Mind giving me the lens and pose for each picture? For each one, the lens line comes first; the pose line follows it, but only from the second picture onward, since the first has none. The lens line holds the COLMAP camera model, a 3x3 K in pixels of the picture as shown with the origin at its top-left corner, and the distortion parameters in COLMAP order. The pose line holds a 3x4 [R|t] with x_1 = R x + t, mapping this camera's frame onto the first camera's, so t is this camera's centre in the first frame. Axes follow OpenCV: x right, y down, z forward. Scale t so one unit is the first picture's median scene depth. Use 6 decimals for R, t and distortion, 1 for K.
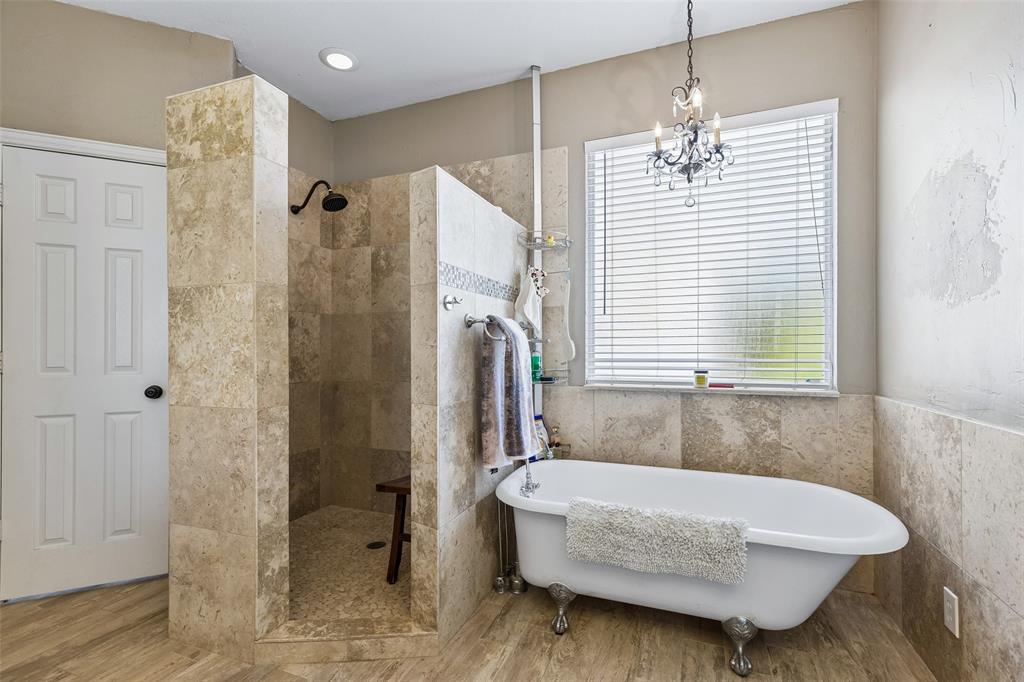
lens RADIAL K [[459.2, 0, 516.4], [0, 459.2, 346.6], [0, 0, 1]] dist [0.004957, 0.000043]
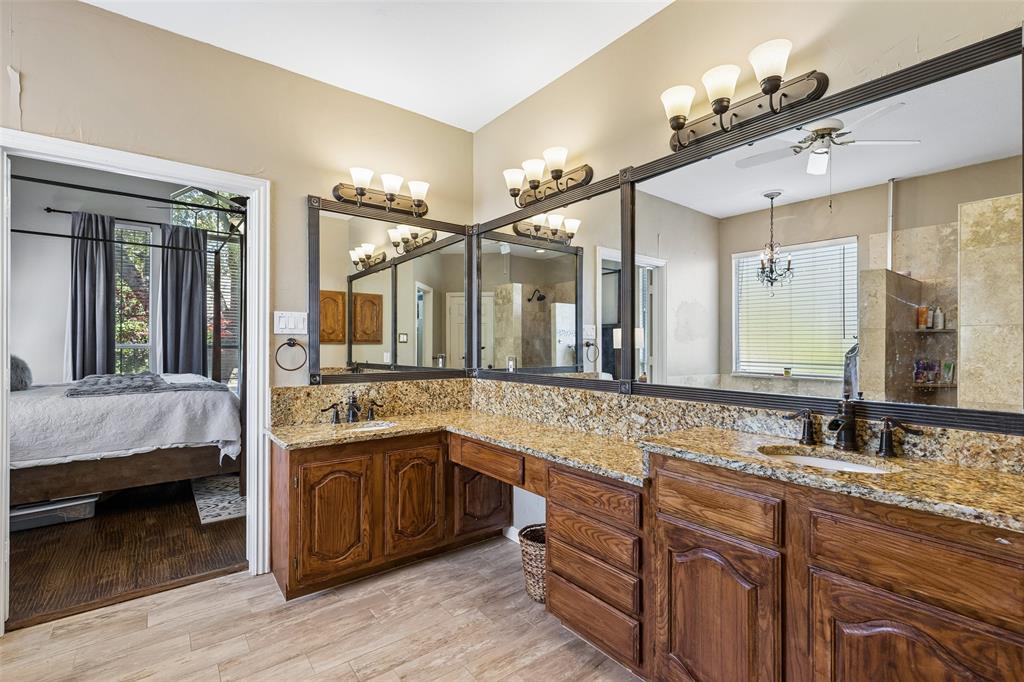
lens RADIAL K [[459.2, 0, 515.4], [0, 459.2, 341.4], [0, 0, 1]] dist [0.004957, 0.000043]
pose [[0.851579, -0.003733, -0.524213, 1.415530], [0.009360, 0.999924, 0.008085, -0.123327], [0.524143, -0.011792, 0.851549, -2.203298]]
